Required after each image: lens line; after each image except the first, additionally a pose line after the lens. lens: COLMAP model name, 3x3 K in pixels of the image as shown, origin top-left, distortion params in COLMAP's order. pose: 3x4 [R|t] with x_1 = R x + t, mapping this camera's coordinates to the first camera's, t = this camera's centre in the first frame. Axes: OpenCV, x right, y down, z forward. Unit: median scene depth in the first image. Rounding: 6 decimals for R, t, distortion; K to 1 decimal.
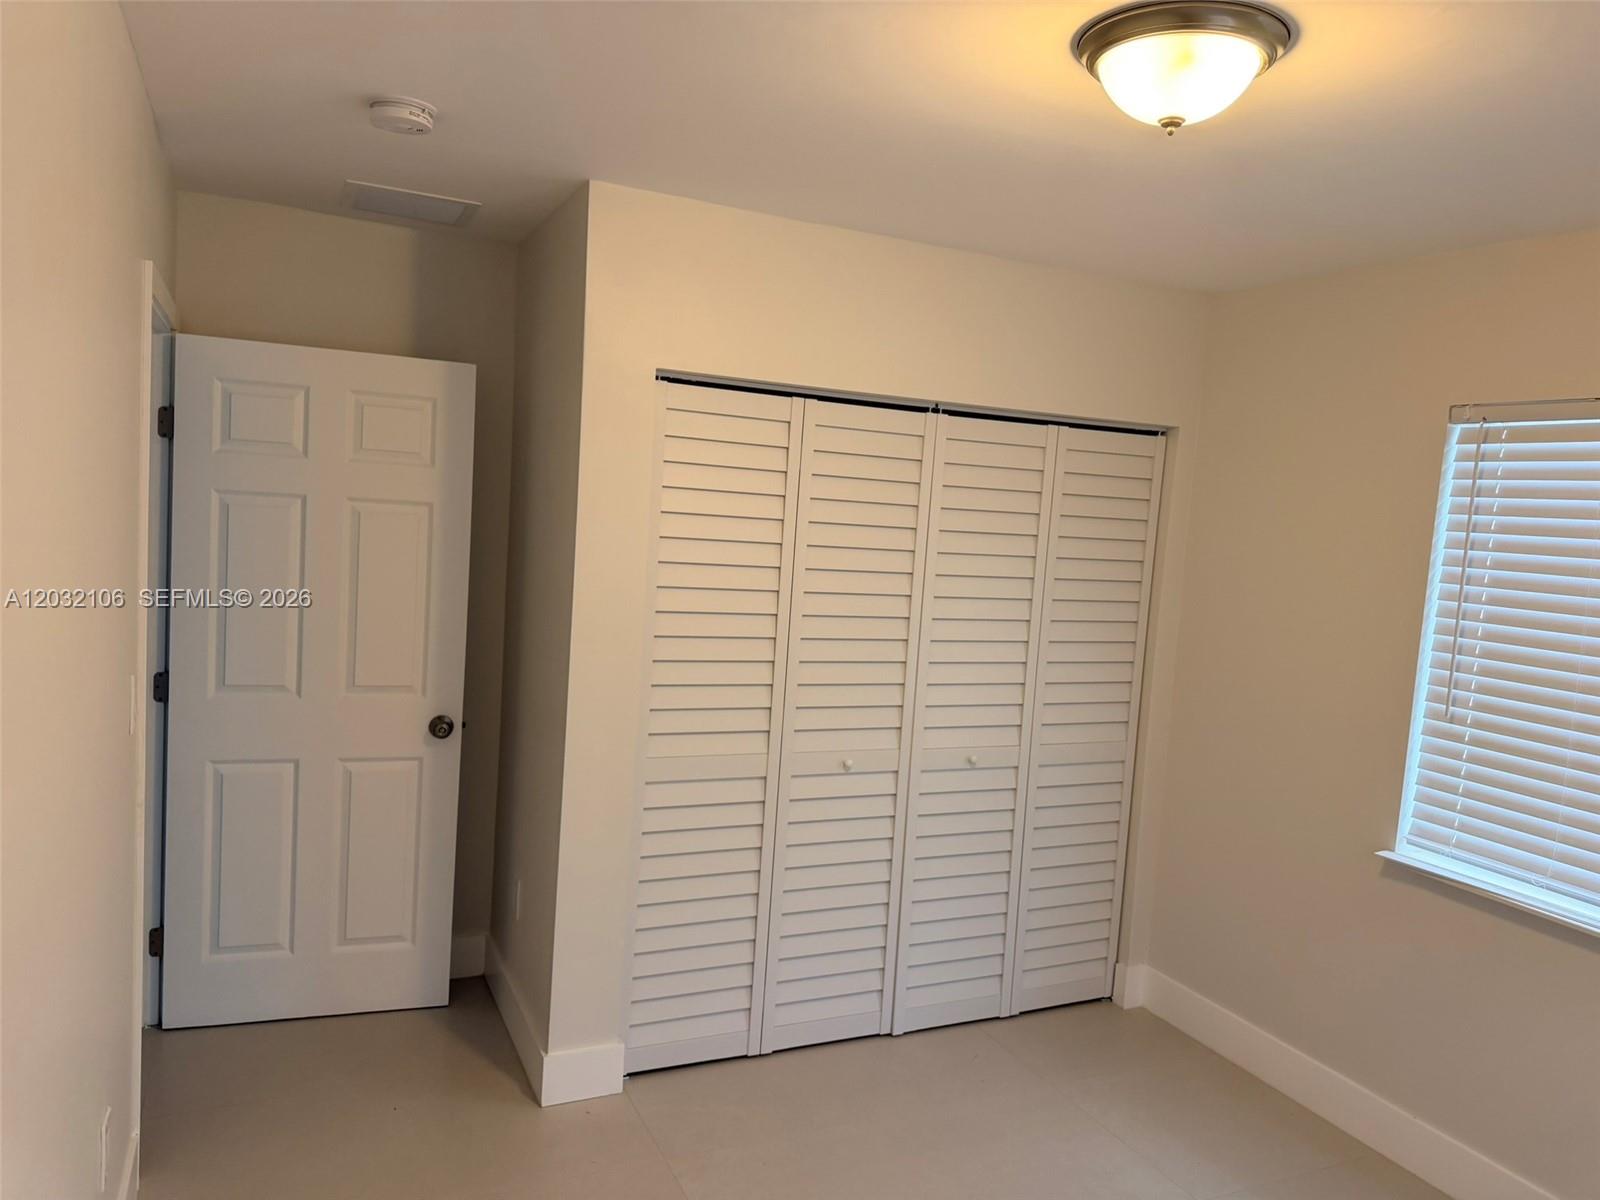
lens RADIAL K [[1135.0, 0, 800.0], [0, 1135.0, 600.0], [0, 0, 1]] dist [0.001624, -0.000190]
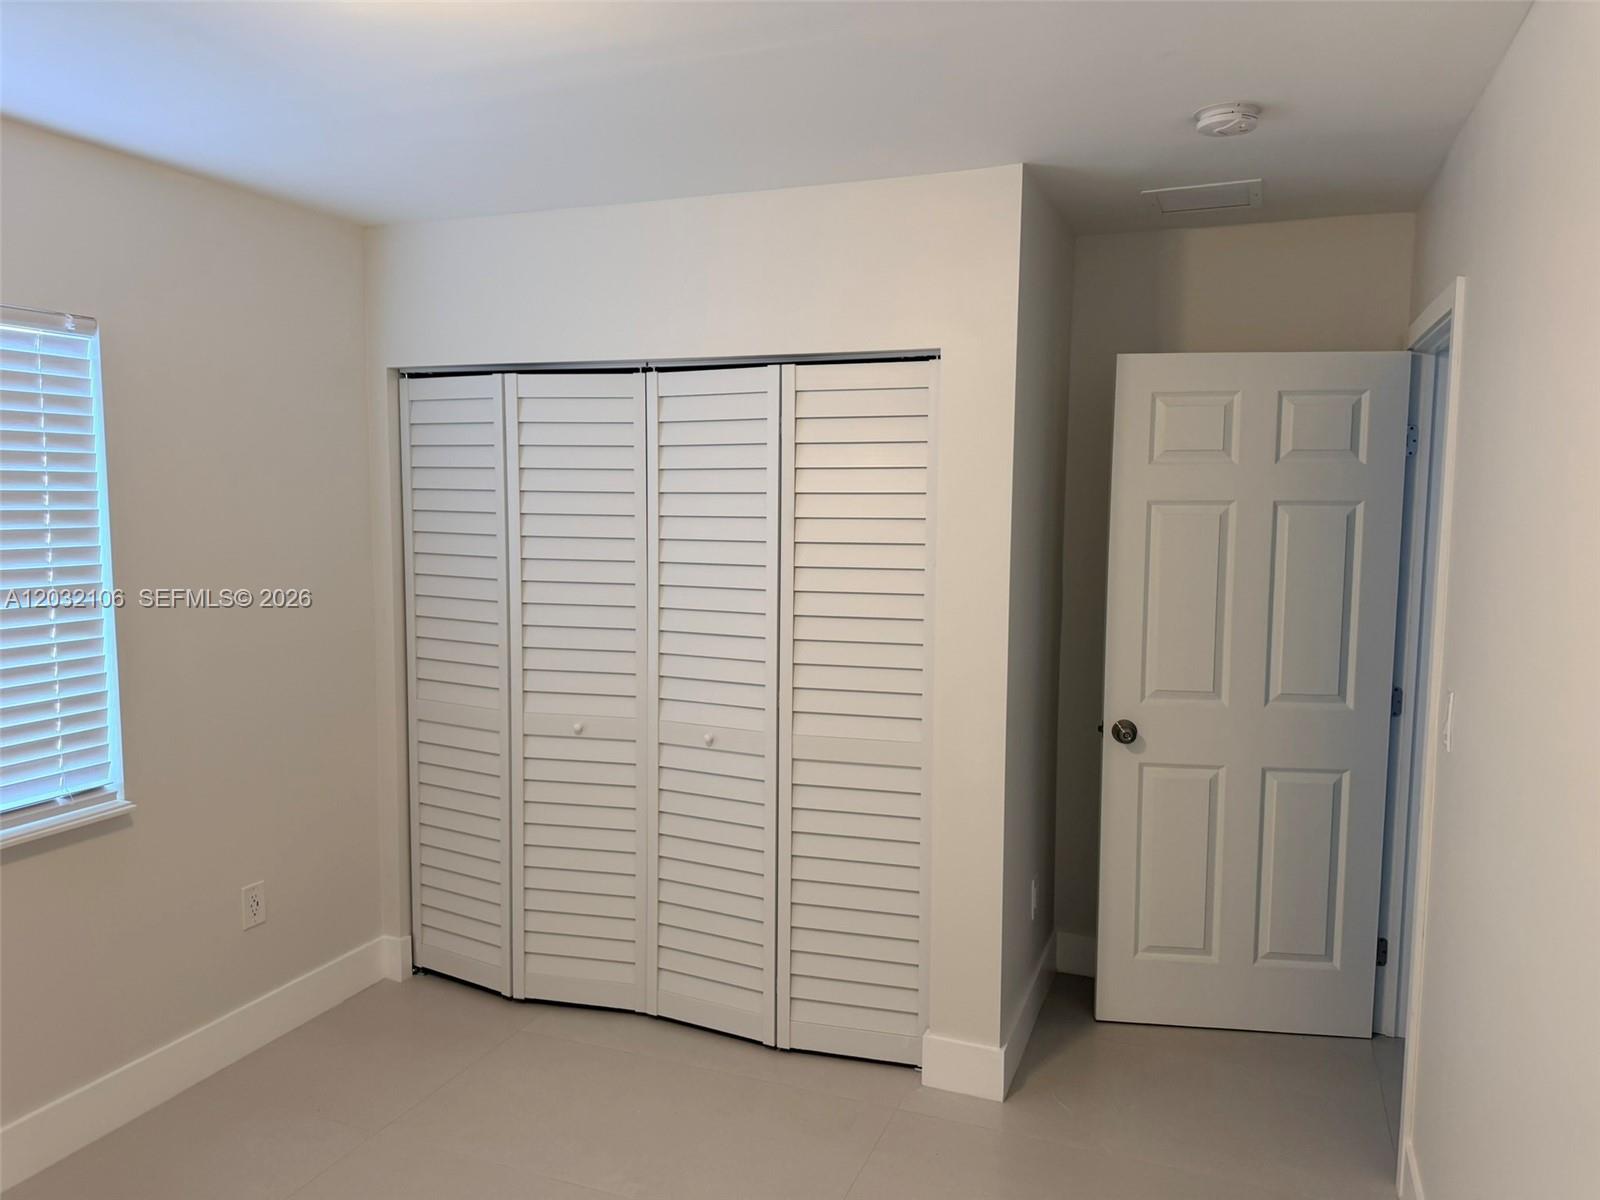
lens RADIAL K [[1135.0, 0, 800.0], [0, 1135.0, 600.0], [0, 0, 1]] dist [0.001624, -0.000190]
pose [[0.701767, 0.009892, -0.712338, 0.898939], [-0.027981, 0.999515, -0.013685, 0.037418], [0.711857, 0.029536, 0.701703, 0.425603]]
